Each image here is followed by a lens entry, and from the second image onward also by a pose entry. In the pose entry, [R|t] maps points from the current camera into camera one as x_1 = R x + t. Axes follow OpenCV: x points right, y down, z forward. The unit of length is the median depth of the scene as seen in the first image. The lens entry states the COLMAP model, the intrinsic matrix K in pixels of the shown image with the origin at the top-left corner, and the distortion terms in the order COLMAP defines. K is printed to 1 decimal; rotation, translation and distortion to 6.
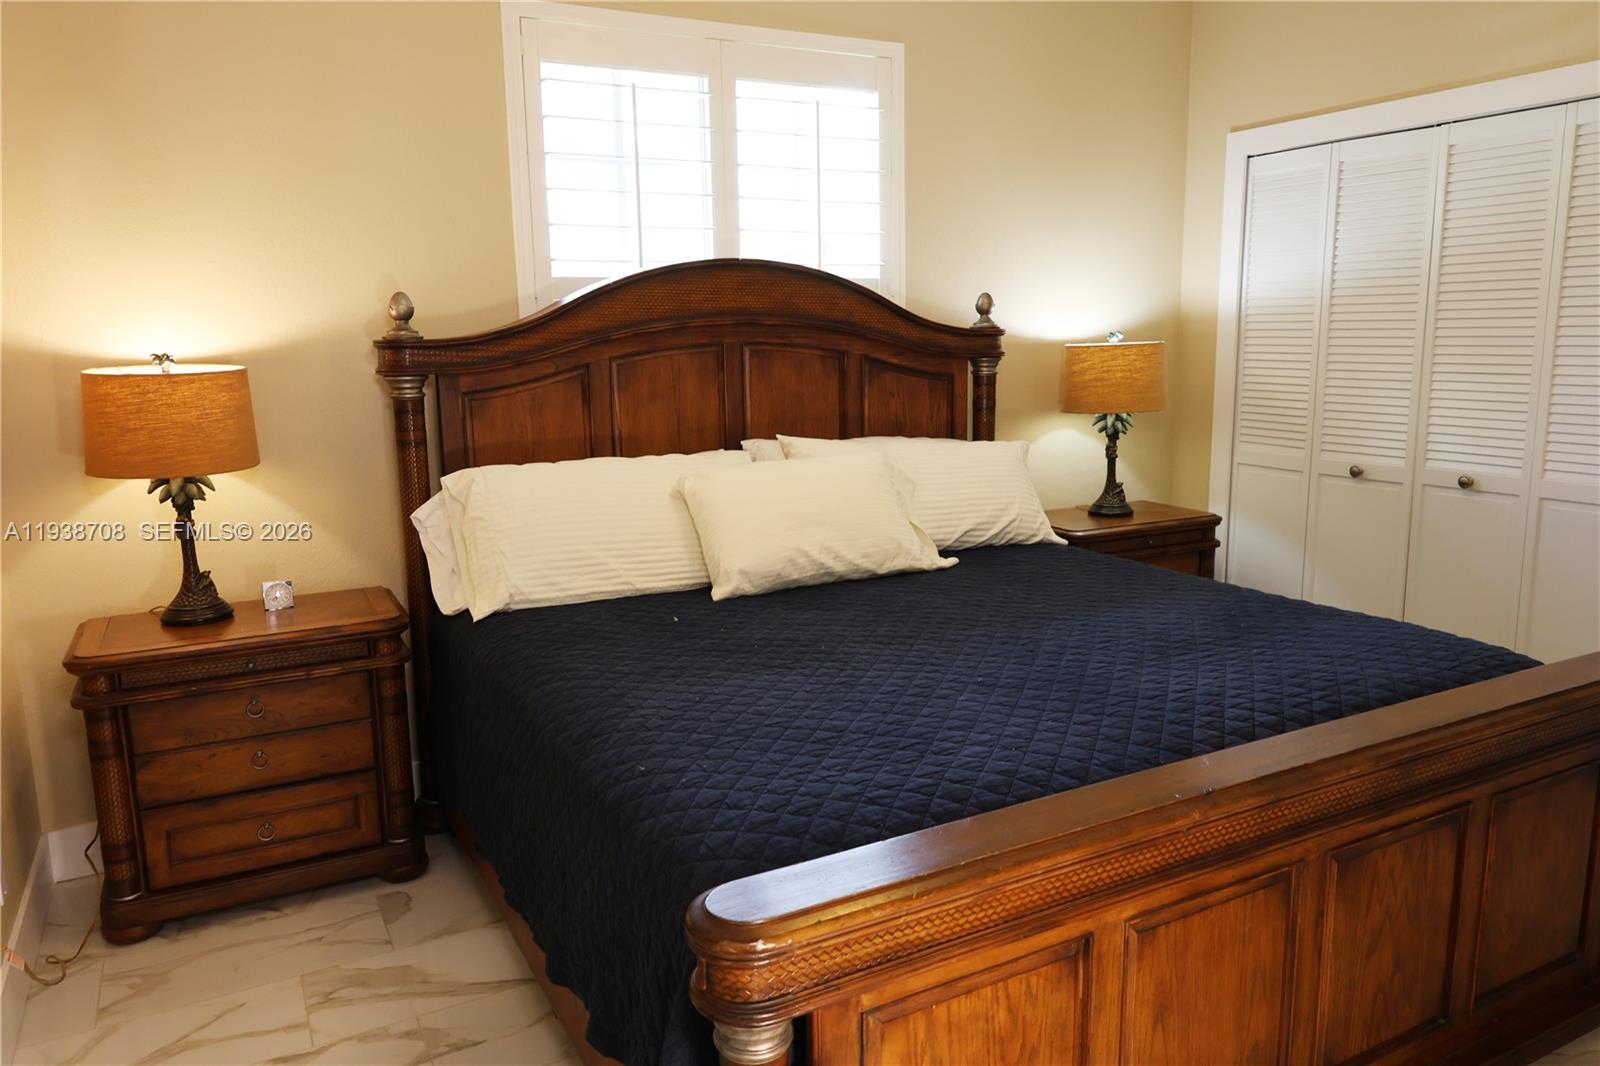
lens RADIAL K [[1158.6, 0, 800.0], [0, 1158.6, 533.0], [0, 0, 1]] dist [-0.005228, -0.001015]
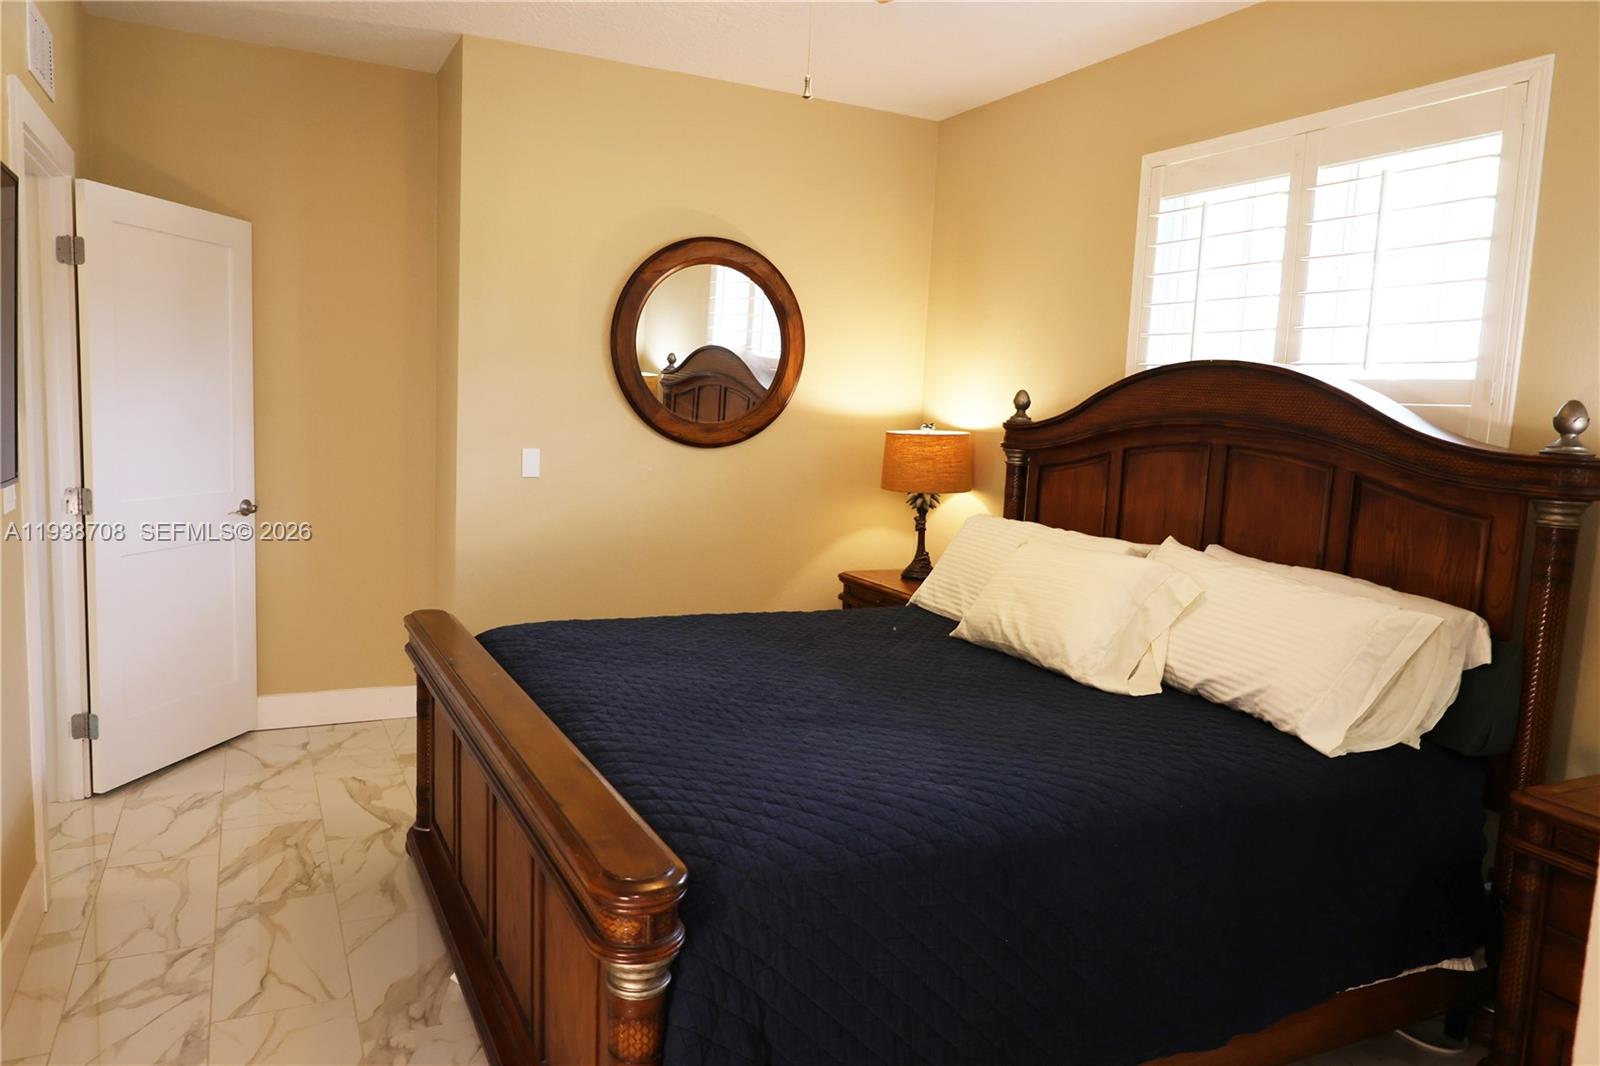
lens RADIAL K [[1099.7, 0, 800.0], [0, 1099.7, 533.0], [0, 0, 1]] dist [-0.002556, -0.001523]
pose [[-0.019818, 0.129733, -0.991351, 0.887812], [-0.226781, 0.965118, 0.130833, -0.135119], [0.973744, 0.227412, 0.010294, 0.672346]]
